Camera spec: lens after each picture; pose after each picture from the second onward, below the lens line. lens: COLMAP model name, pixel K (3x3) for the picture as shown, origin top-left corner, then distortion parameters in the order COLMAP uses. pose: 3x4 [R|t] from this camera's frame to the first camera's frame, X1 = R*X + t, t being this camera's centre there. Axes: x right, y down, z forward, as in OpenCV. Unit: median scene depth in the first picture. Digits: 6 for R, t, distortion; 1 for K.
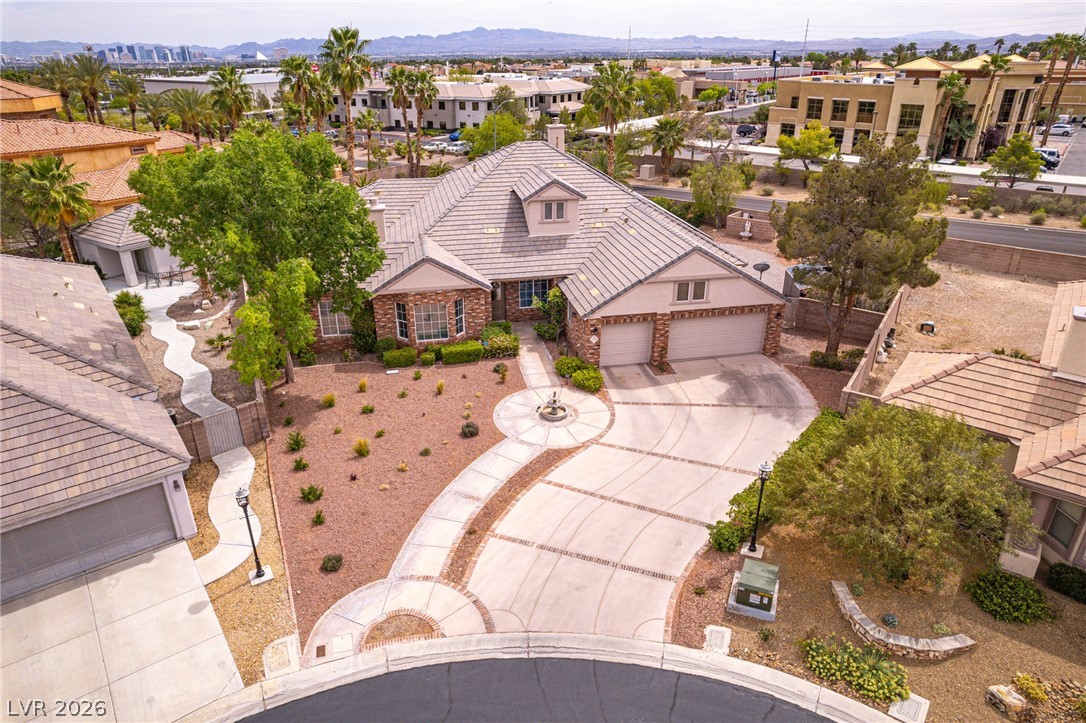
lens RADIAL K [[686.6, 0, 546.5], [0, 686.6, 367.9], [0, 0, 1]] dist [-0.047262, 0.020901]
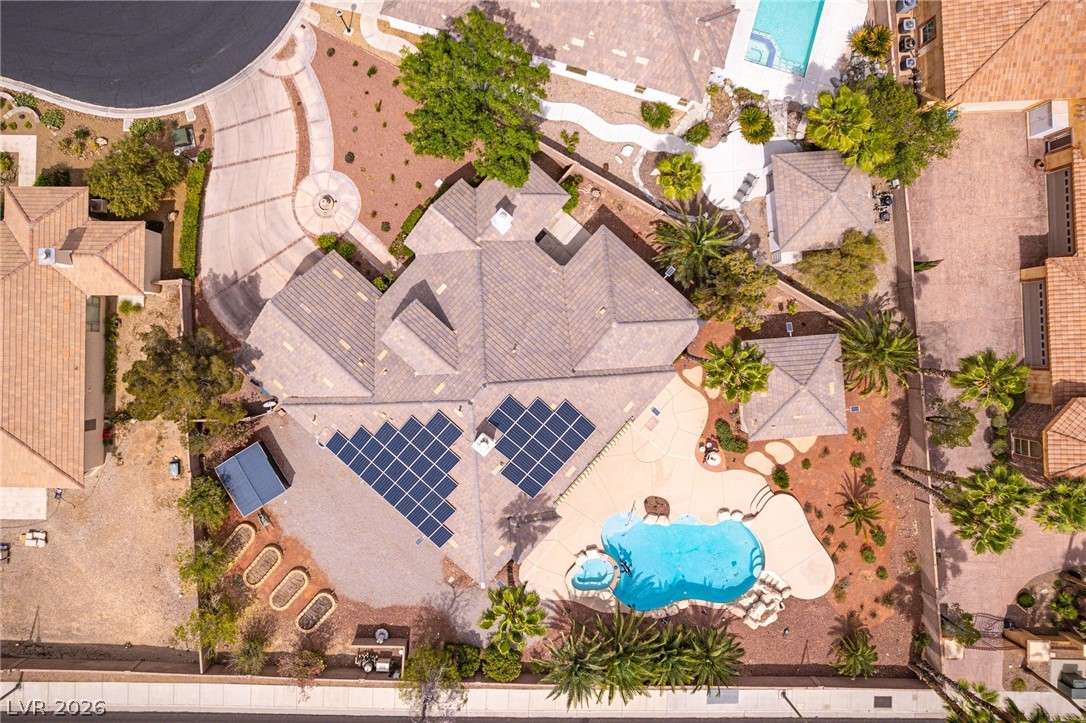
lens RADIAL K [[686.6, 0, 496.6], [0, 686.6, 345.4], [0, 0, 1]] dist [-0.047262, 0.020901]
pose [[-0.804693, 0.593651, 0.006894, -0.132569], [-0.247617, -0.346153, 0.904911, -1.697010], [0.539588, 0.726469, 0.425545, 0.738671]]
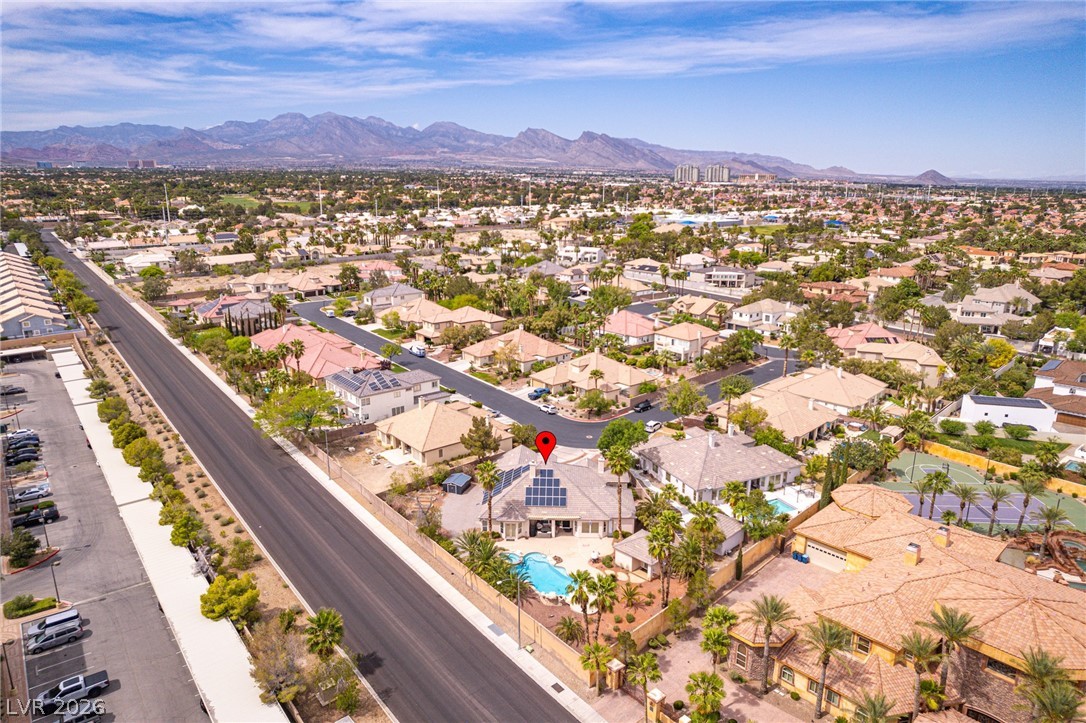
lens RADIAL K [[686.6, 0, 543.9], [0, 686.6, 361.1], [0, 0, 1]] dist [-0.047262, 0.020901]
pose [[-0.972838, -0.057262, 0.224292, -0.828497], [0.101091, 0.766554, 0.634173, -3.252347], [-0.208246, 0.639622, -0.739944, 3.803623]]
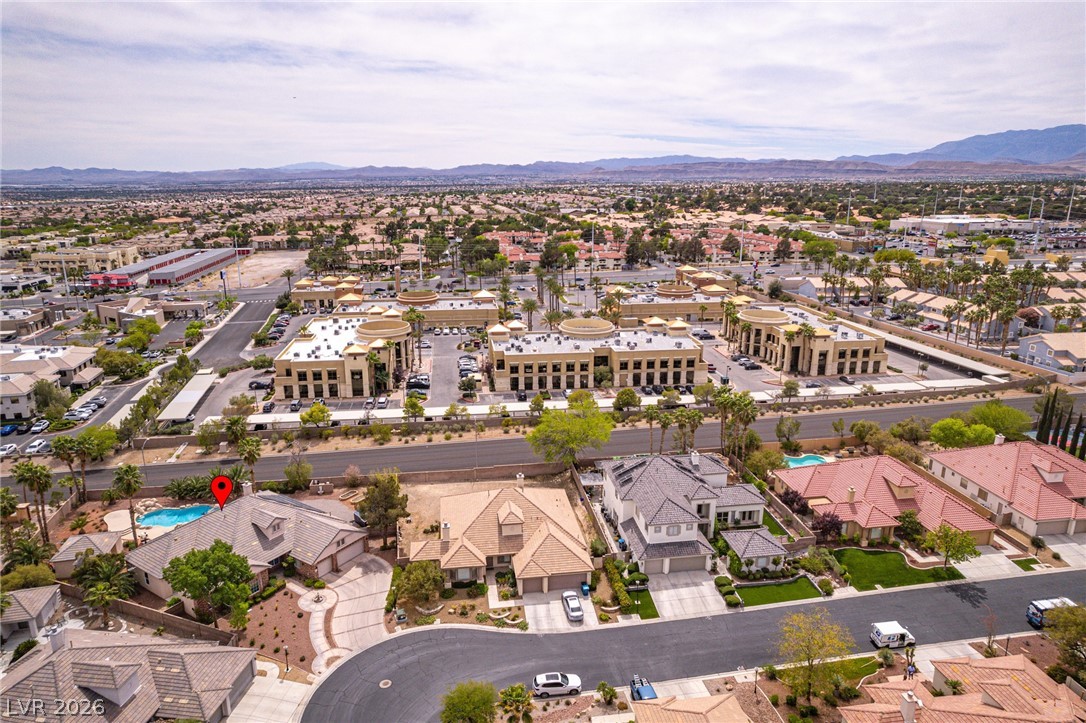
lens RADIAL K [[686.6, 0, 537.4], [0, 686.6, 363.8], [0, 0, 1]] dist [-0.047262, 0.020901]
pose [[0.705970, -0.183761, 0.683987, -1.163948], [0.303308, 0.951155, -0.057517, -0.456626], [-0.640009, 0.248064, 0.727223, -2.066821]]
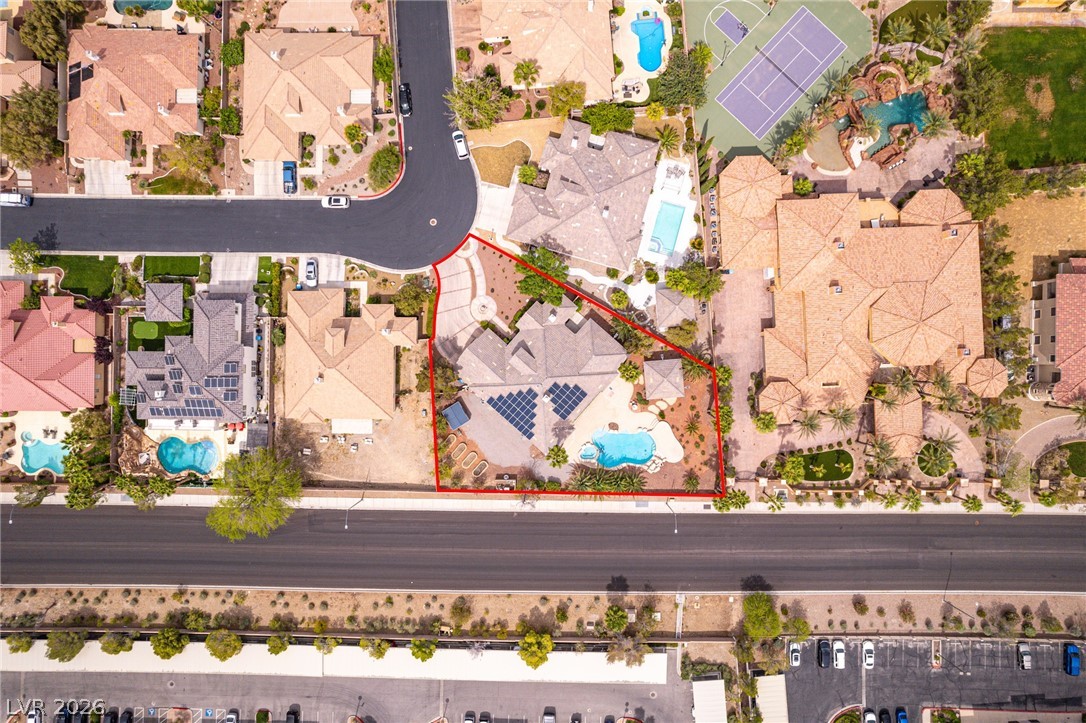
lens RADIAL K [[686.6, 0, 541.8], [0, 686.6, 360.3], [0, 0, 1]] dist [-0.047262, 0.020901]
pose [[-0.801131, 0.598299, 0.015083, -0.154981], [-0.240091, -0.344366, 0.907617, -4.073725], [0.548220, 0.723499, 0.419529, -0.403180]]
